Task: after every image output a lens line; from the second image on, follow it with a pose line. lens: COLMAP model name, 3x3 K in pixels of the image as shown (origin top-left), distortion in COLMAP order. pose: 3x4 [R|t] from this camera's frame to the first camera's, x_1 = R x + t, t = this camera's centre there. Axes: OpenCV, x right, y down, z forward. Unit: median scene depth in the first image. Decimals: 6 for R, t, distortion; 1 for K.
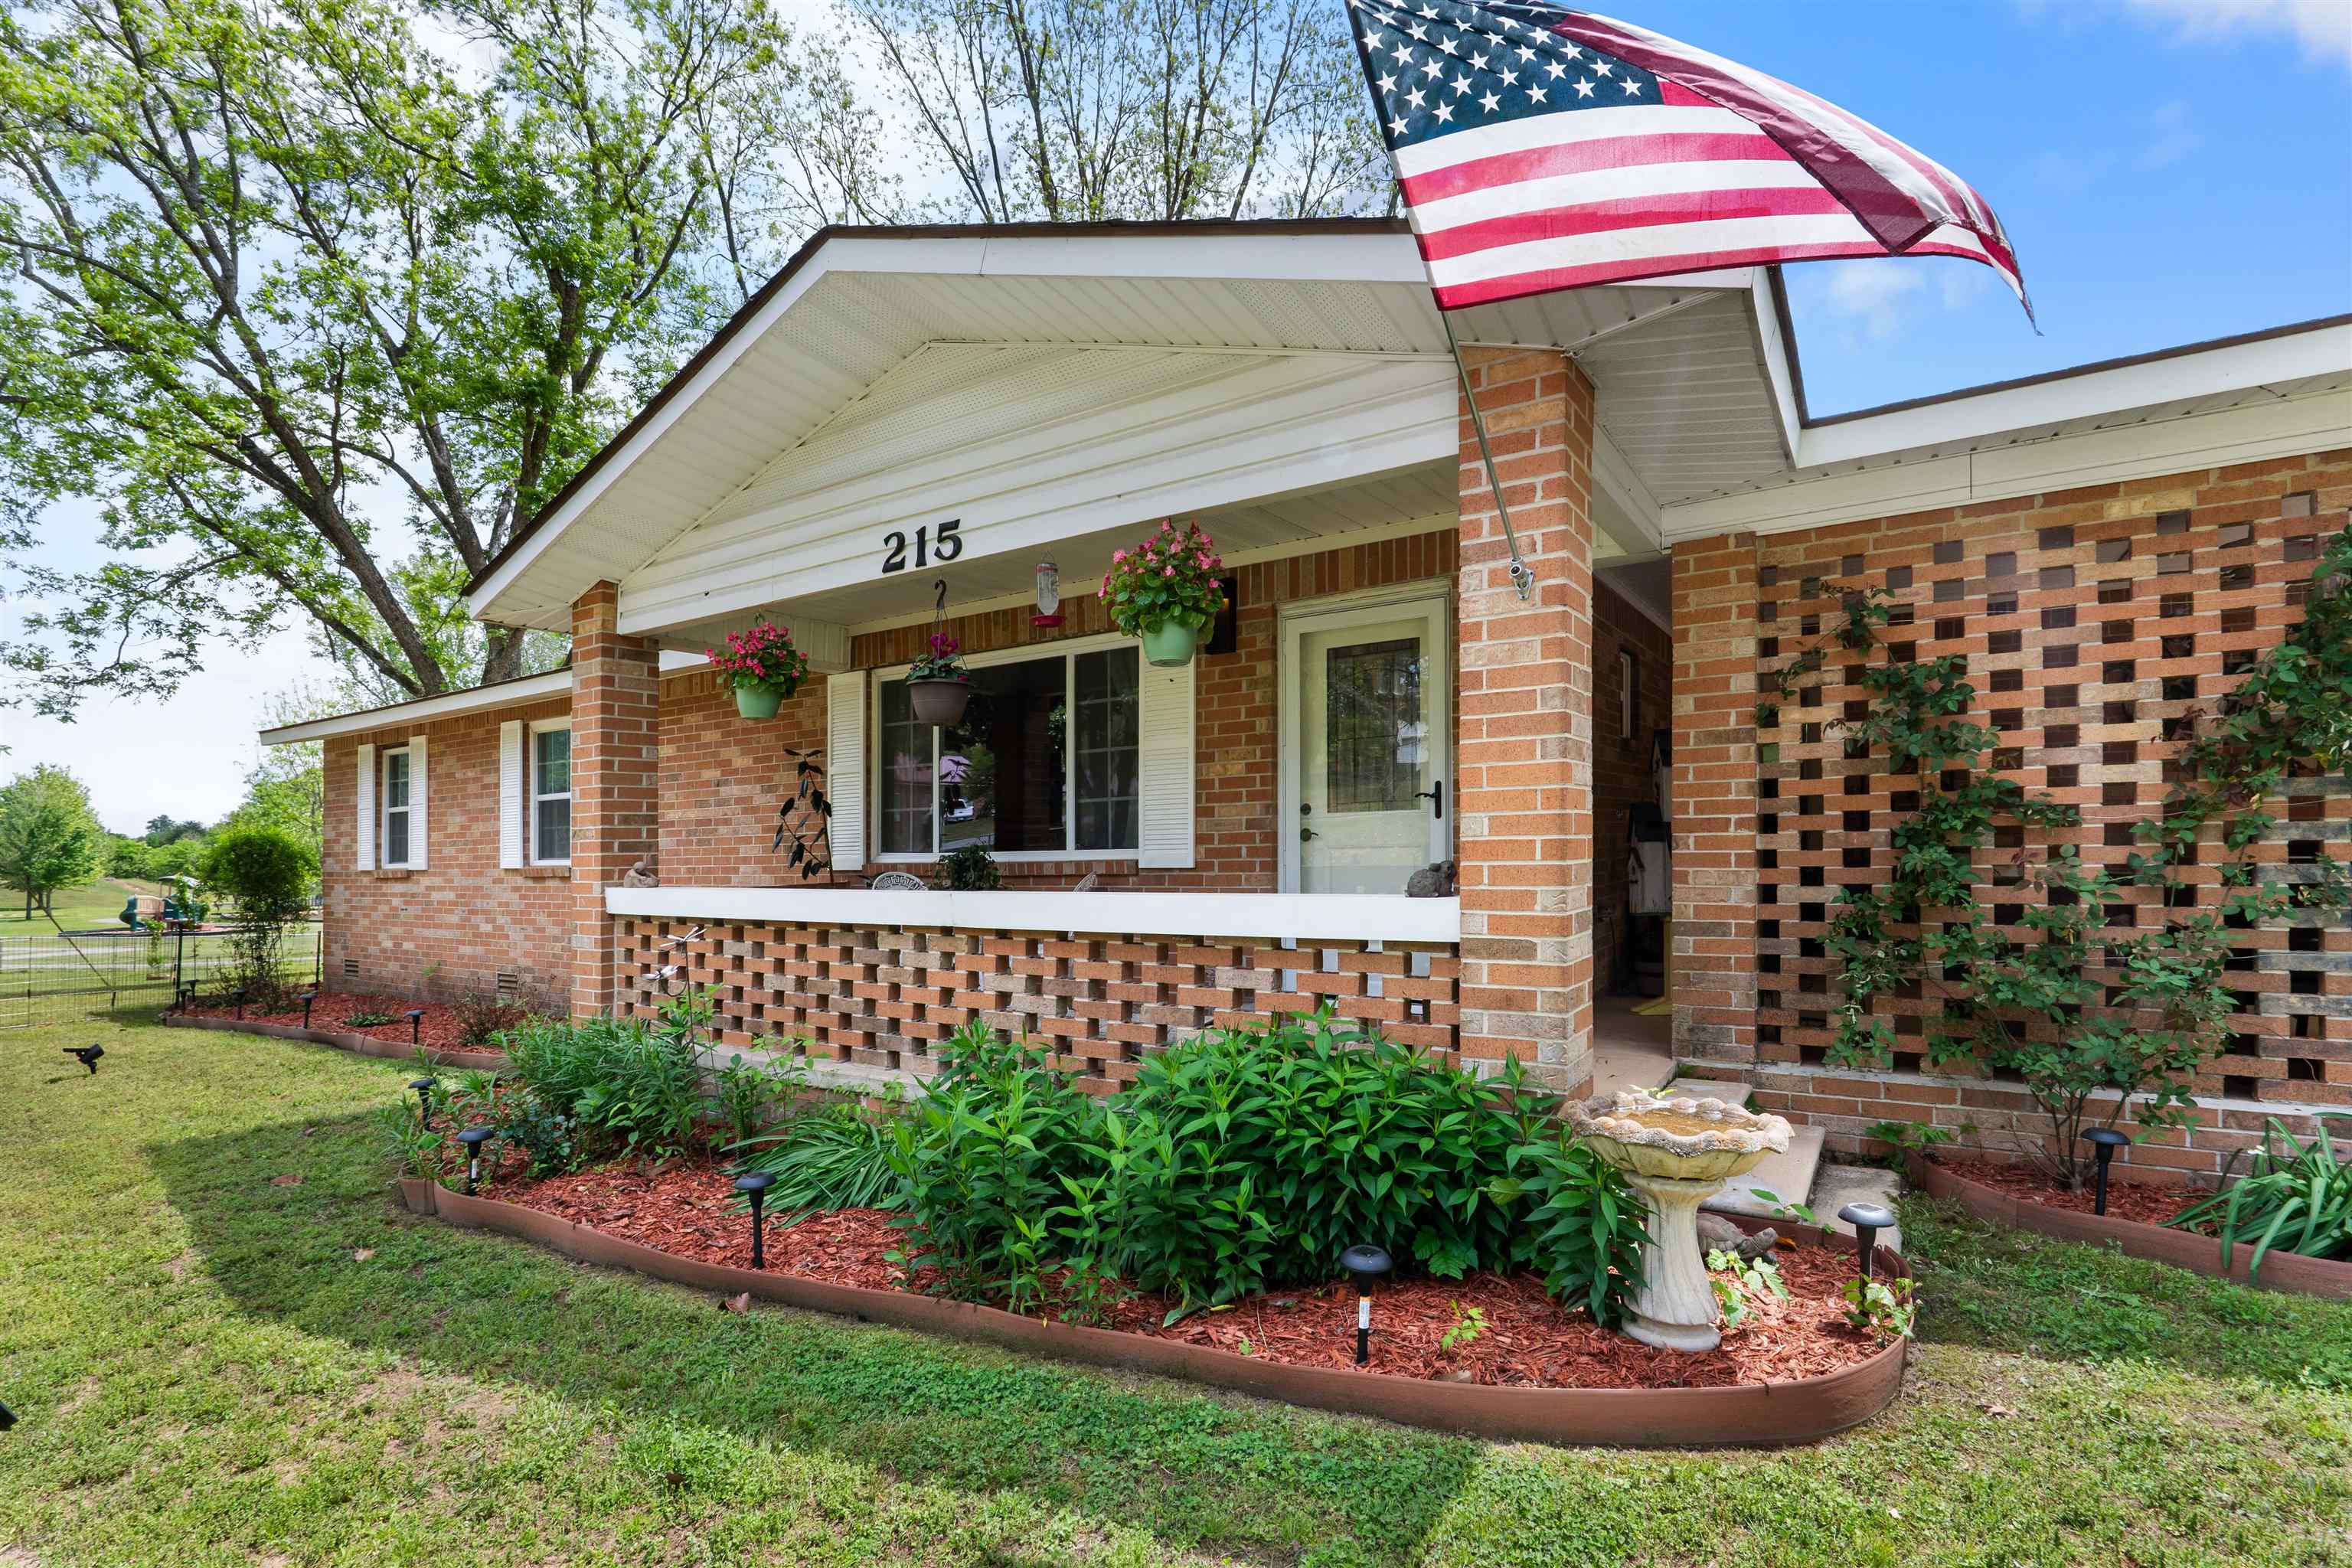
lens RADIAL K [[1125.2, 0, 1182.6], [0, 1125.2, 782.0], [0, 0, 1]] dist [-0.002554, -0.000259]
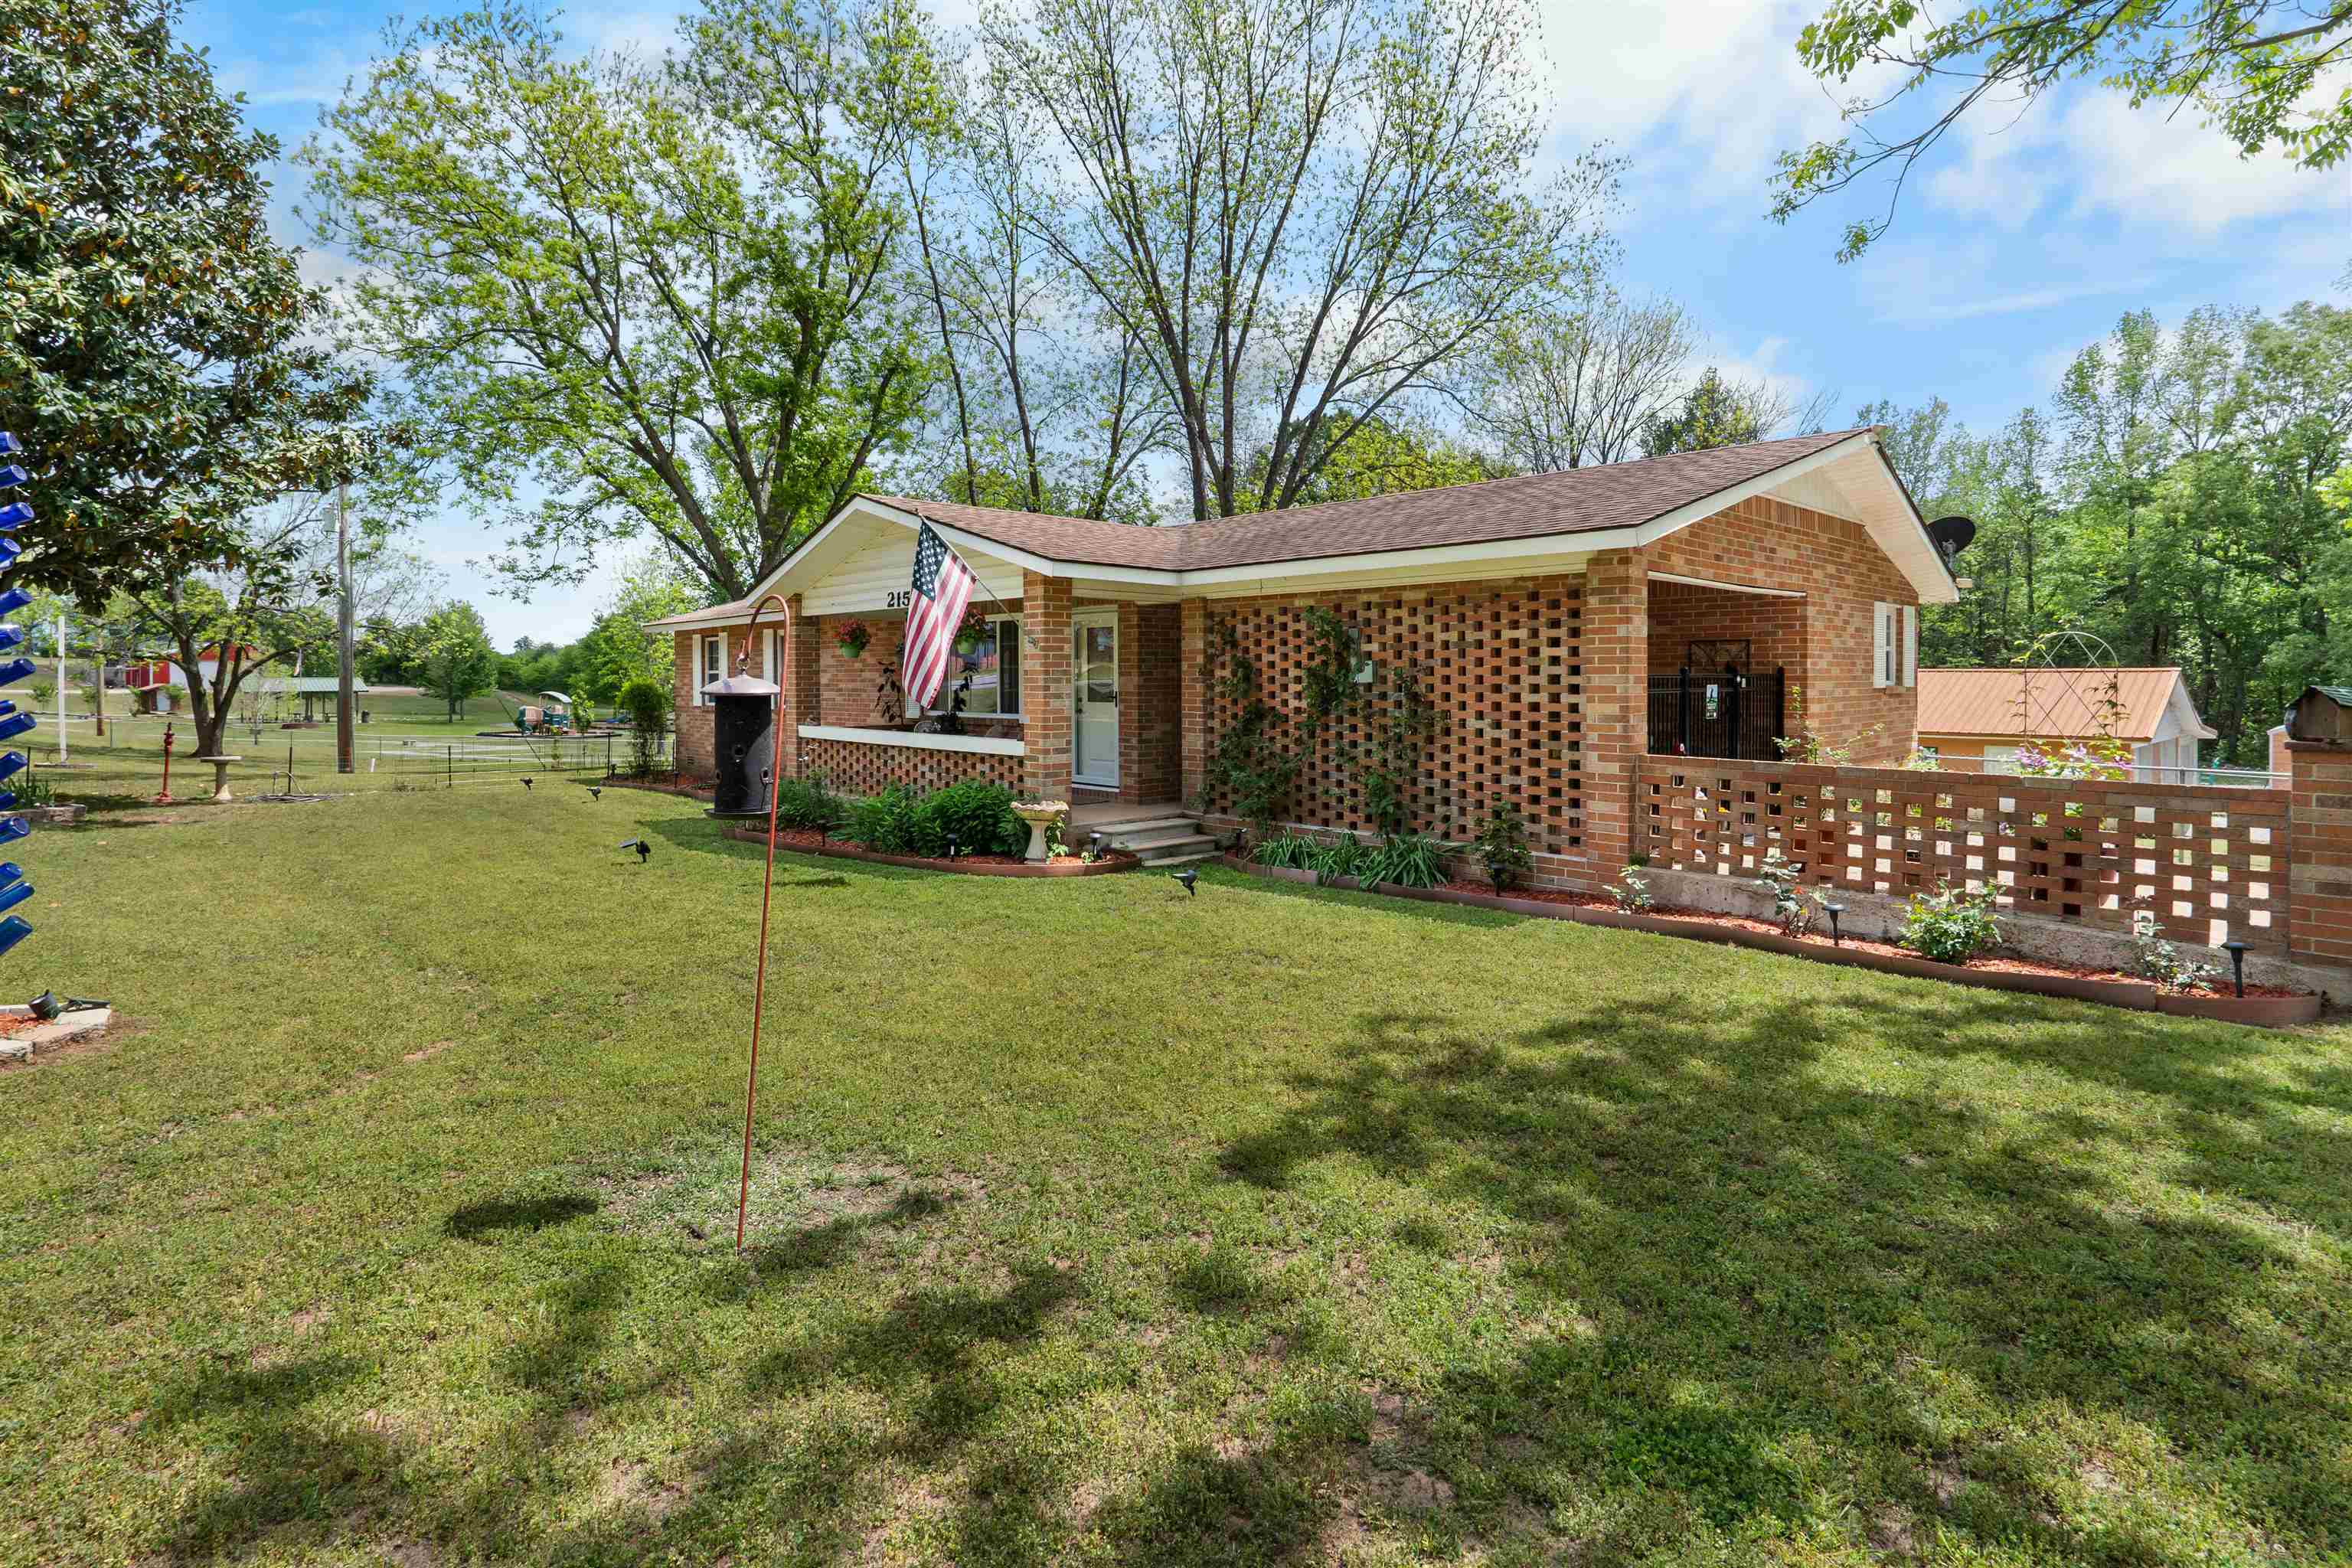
lens RADIAL K [[1172.2, 0, 1140.8], [0, 1172.2, 654.0], [0, 0, 1]] dist [-0.001609, -0.001324]
pose [[0.968997, 0.013796, -0.246688, 0.656404], [-0.003723, 0.999142, 0.041252, -0.133693], [0.247045, -0.039054, 0.968217, -0.995803]]
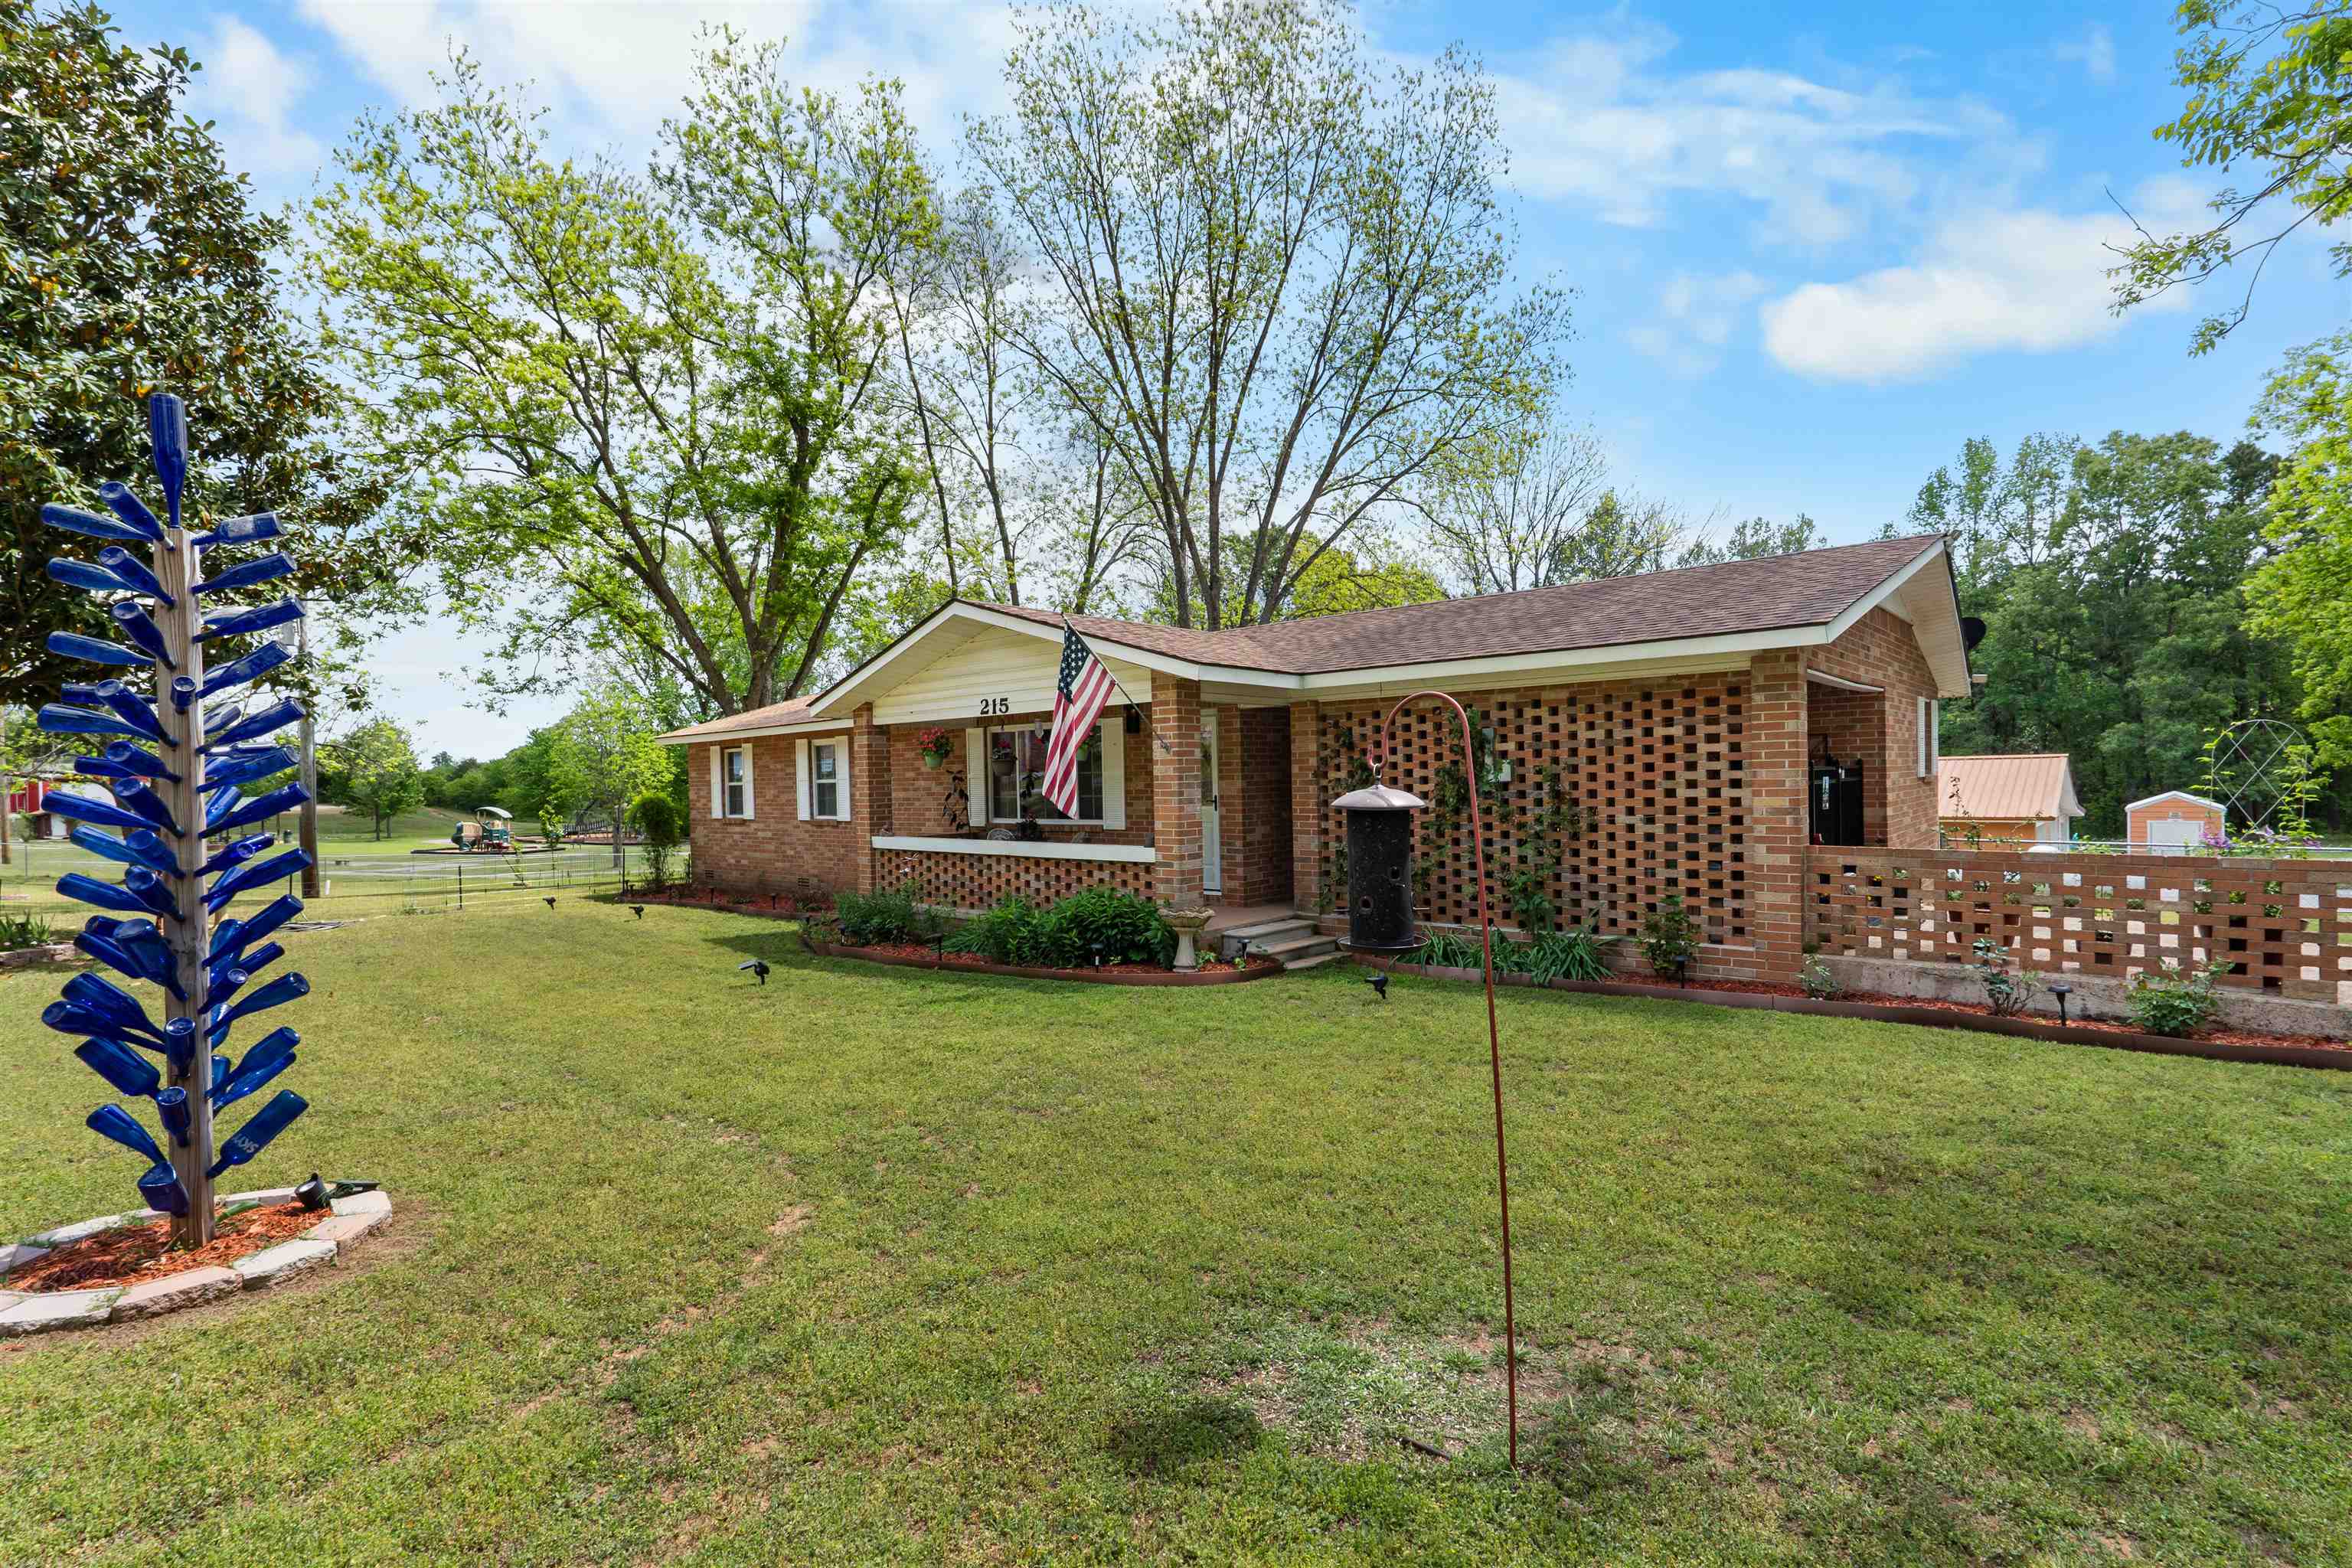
lens RADIAL K [[1114.9, 0, 1169.2], [0, 1114.9, 751.9], [0, 0, 1]] dist [-0.002432, 0.000031]
pose [[0.989143, -0.004220, -0.146892, 0.355048], [0.009723, 0.999277, 0.036768, -0.132271], [0.146631, -0.037797, 0.988469, -0.972840]]
